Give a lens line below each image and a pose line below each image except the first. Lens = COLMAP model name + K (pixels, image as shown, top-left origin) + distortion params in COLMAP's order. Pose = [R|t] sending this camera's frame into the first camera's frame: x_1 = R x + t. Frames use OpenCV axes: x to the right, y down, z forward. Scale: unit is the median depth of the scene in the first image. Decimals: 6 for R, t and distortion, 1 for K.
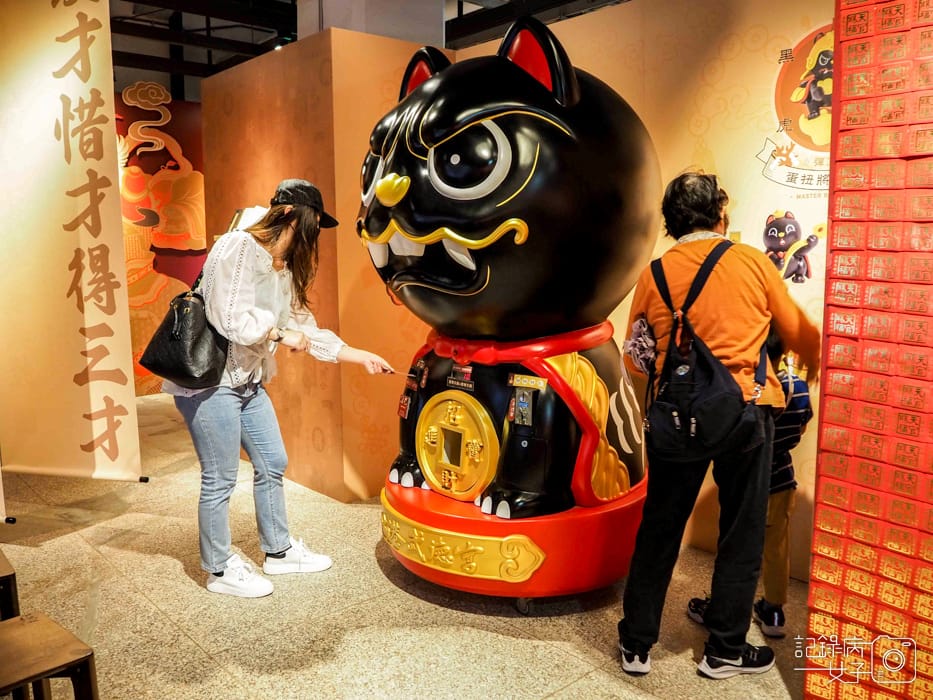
lens RADIAL K [[809.3, 0, 466.5], [0, 809.3, 350.0], [0, 0, 1]] dist [-0.057869, 0.056392]
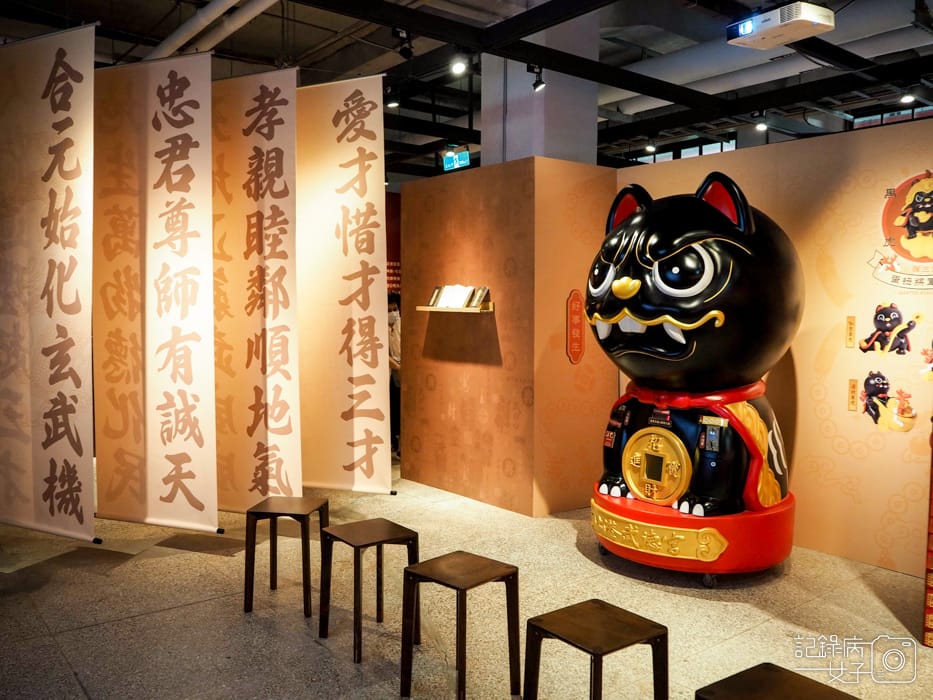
lens RADIAL K [[809.3, 0, 466.5], [0, 809.3, 350.0], [0, 0, 1]] dist [-0.057869, 0.056392]
pose [[0.998741, 0.016660, -0.047314, -0.273898], [-0.019798, 0.997581, -0.066642, 0.016007], [0.046089, 0.067495, 0.996655, -0.417383]]
